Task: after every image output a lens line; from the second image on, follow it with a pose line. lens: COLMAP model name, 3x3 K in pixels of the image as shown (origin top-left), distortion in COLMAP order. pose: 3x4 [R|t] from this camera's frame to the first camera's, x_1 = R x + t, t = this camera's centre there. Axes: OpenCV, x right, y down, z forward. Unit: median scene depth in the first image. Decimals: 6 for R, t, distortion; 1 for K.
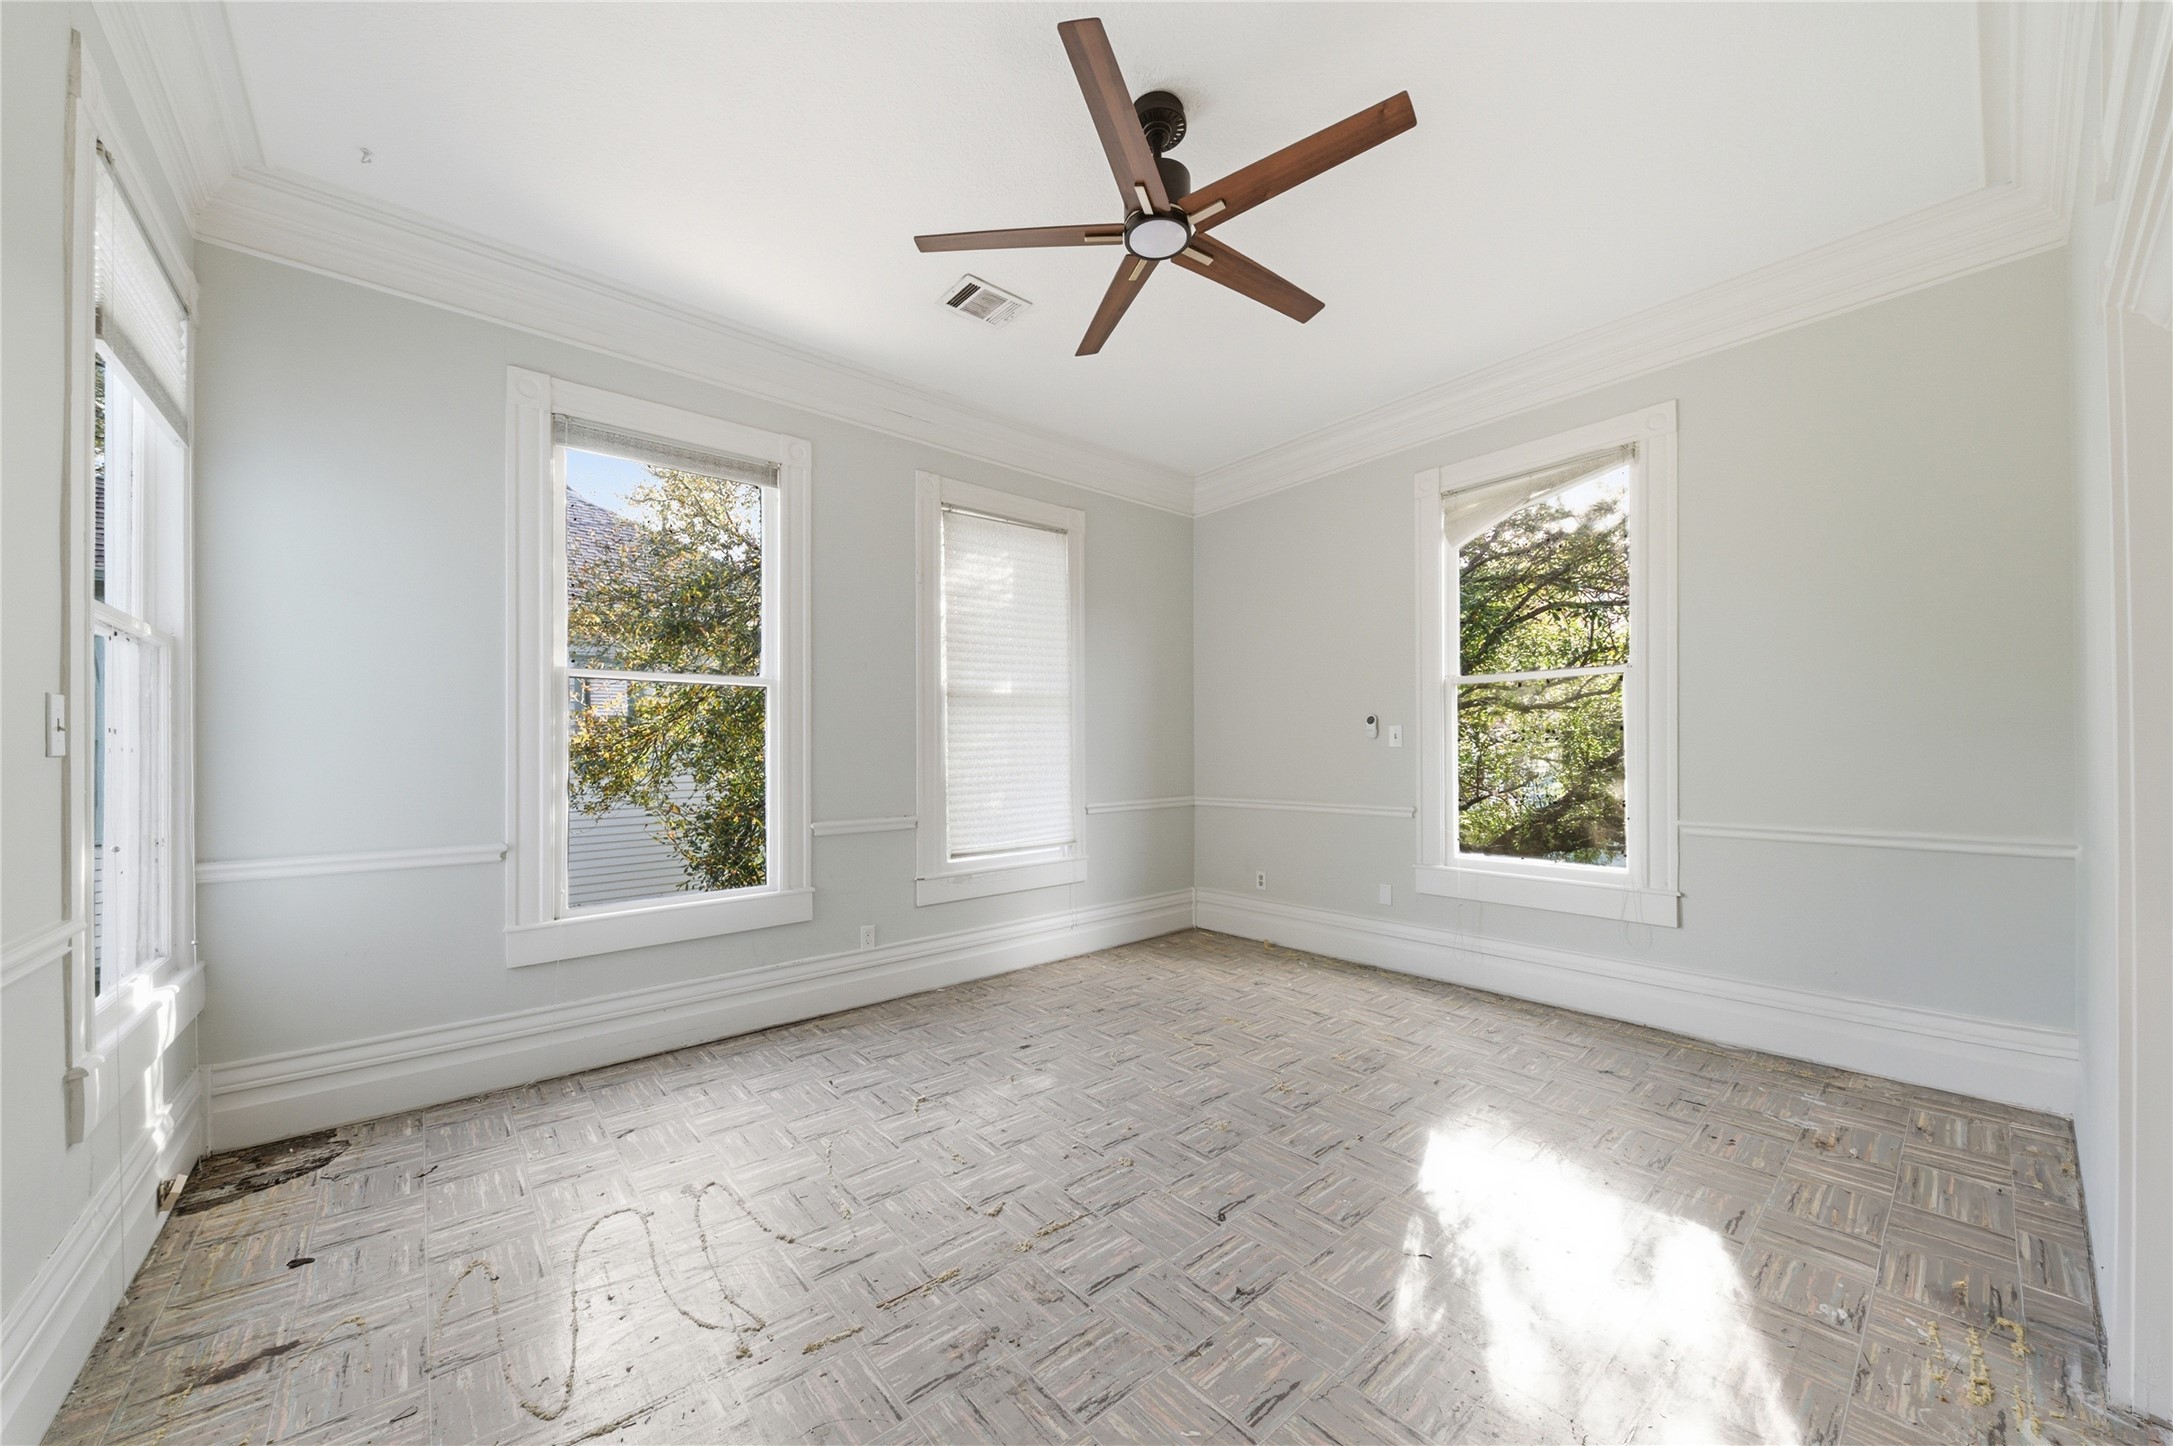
lens RADIAL K [[764.6, 0, 1085.0], [0, 764.6, 721.1], [0, 0, 1]] dist [0.008914, -0.005929]
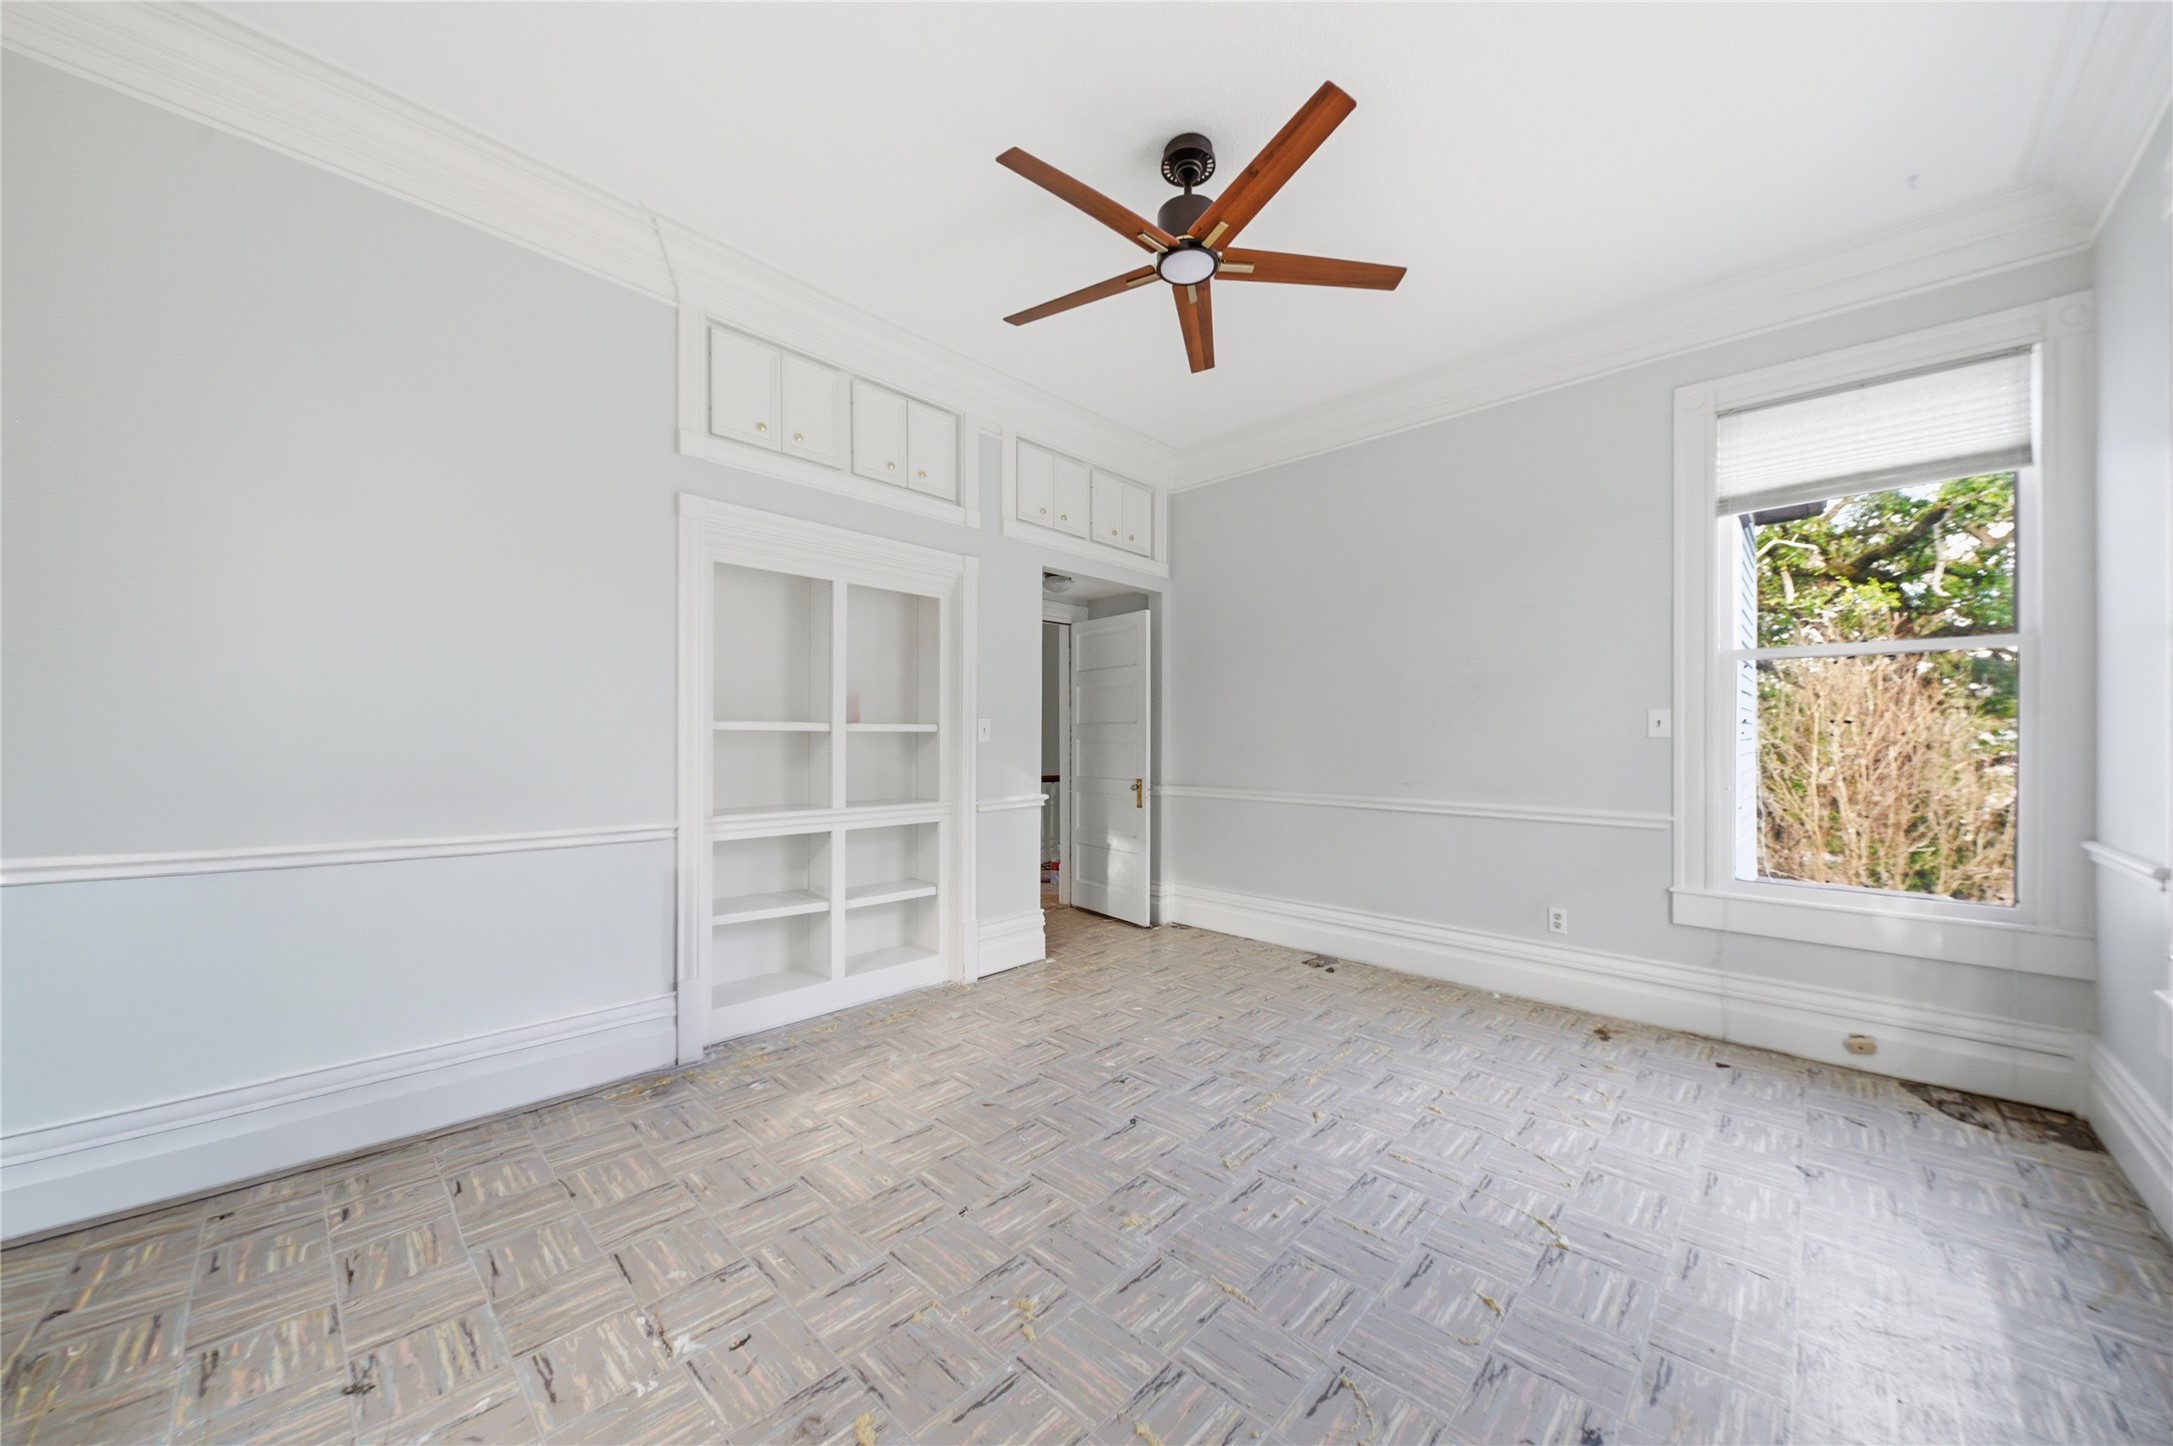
lens RADIAL K [[772.9, 0, 1092.7], [0, 772.9, 719.2], [0, 0, 1]] dist [0.000781, -0.003524]
pose [[-0.993177, -0.000664, -0.116614, 0.296344], [0.006554, 0.998086, -0.061496, 0.068818], [0.116432, -0.061840, -0.991272, 1.728605]]
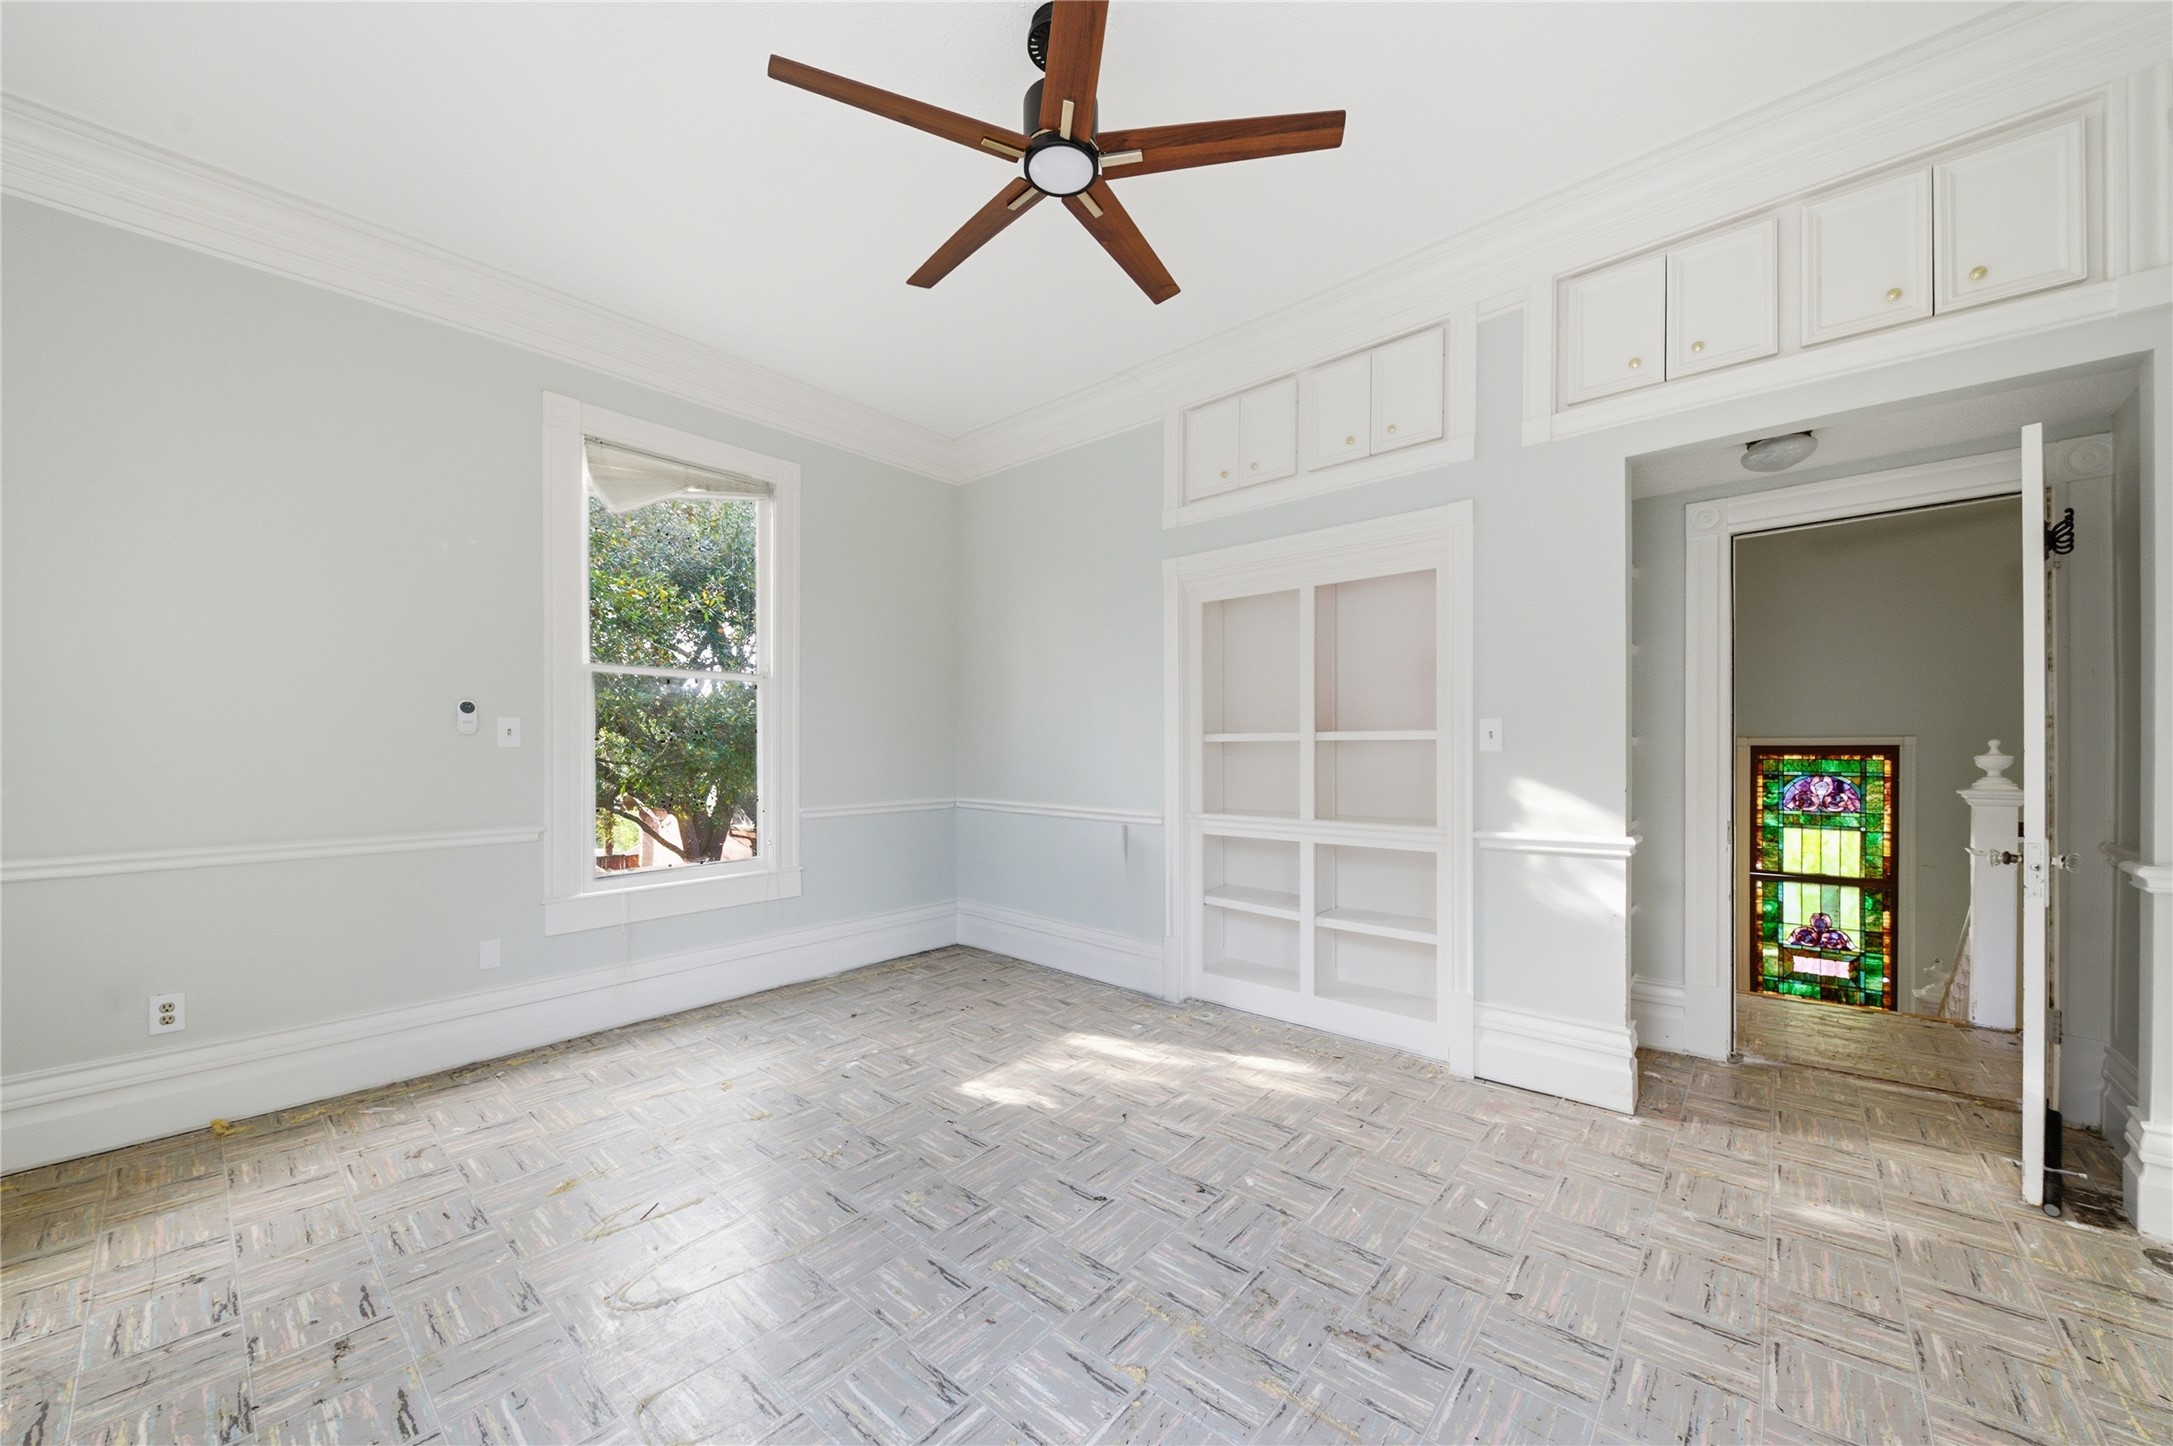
lens RADIAL K [[793.3, 0, 1081.7], [0, 793.3, 730.2], [0, 0, 1]] dist [0.001931, -0.005033]
pose [[-0.138352, 0.030910, 0.989901, -0.684062], [-0.029531, 0.998940, -0.035319, 0.046598], [-0.989943, -0.034119, -0.137293, 0.920095]]
